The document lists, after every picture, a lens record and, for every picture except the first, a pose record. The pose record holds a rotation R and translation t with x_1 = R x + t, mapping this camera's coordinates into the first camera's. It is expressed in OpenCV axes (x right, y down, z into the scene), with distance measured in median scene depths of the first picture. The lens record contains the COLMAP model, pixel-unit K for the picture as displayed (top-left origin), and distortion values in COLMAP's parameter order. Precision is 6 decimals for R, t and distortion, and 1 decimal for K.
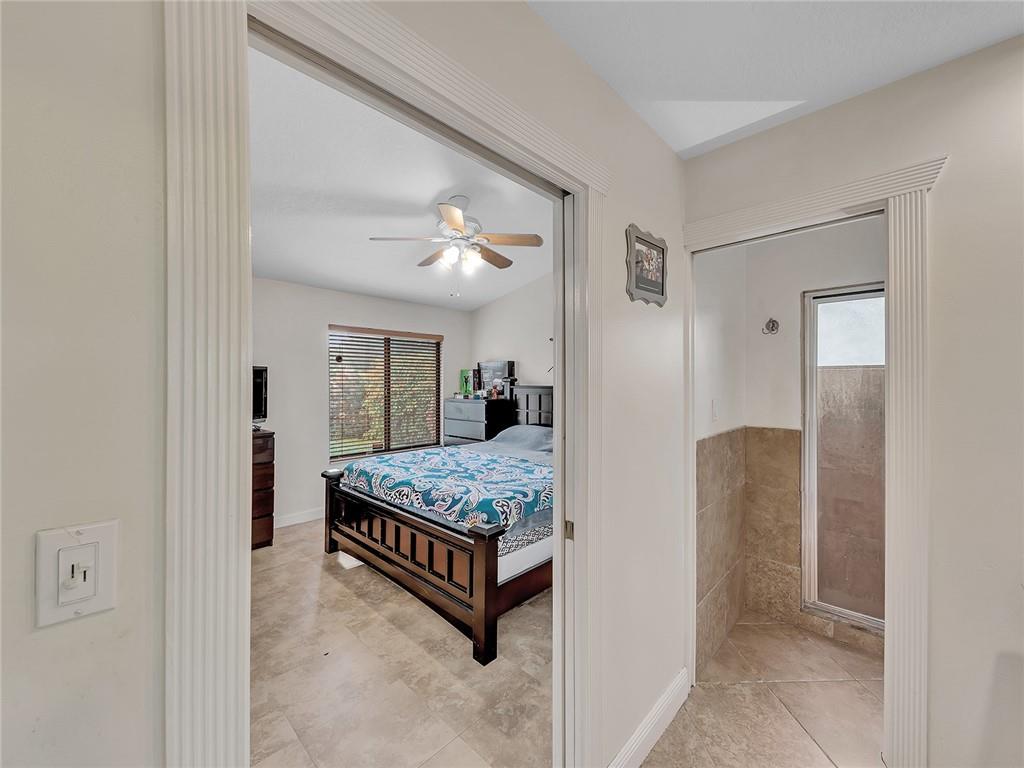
lens RADIAL K [[397.8, 0, 506.6], [0, 397.8, 384.3], [0, 0, 1]] dist [0.017904, -0.000065]
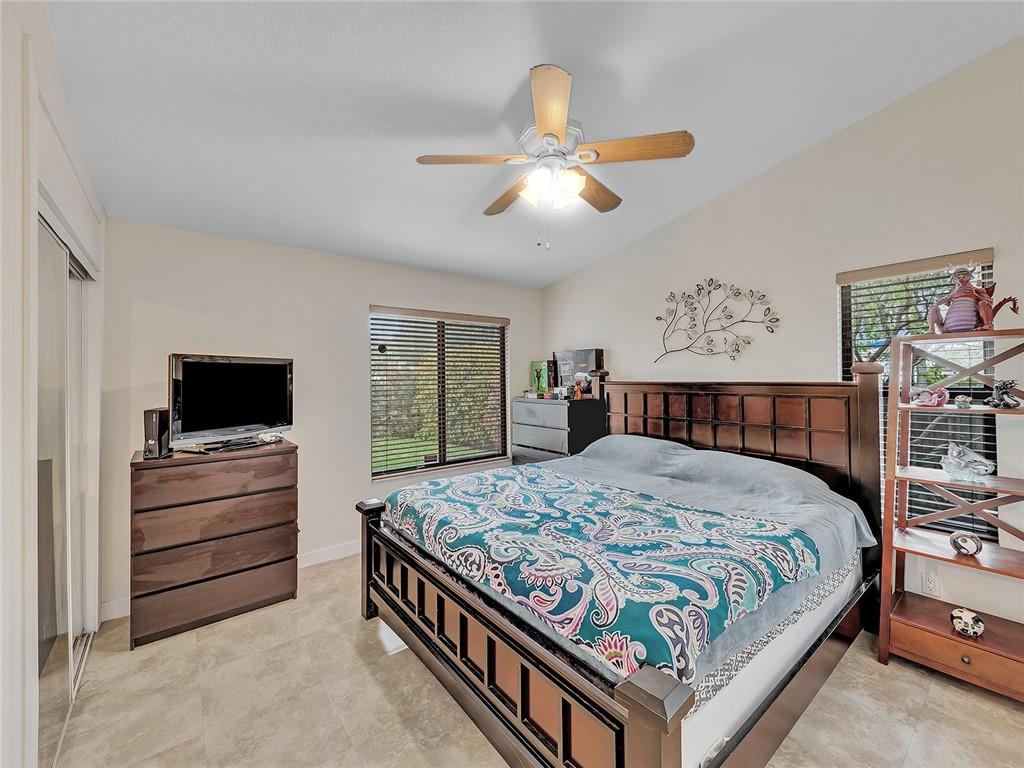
lens RADIAL K [[416.7, 0, 512.0], [0, 416.7, 384.0], [0, 0, 1]] dist [-0.000449, -0.000038]
pose [[0.993002, -0.003655, -0.118043, -0.098052], [0.005409, 0.999880, 0.014547, -0.005929], [0.117976, -0.015083, 0.992902, 0.302173]]
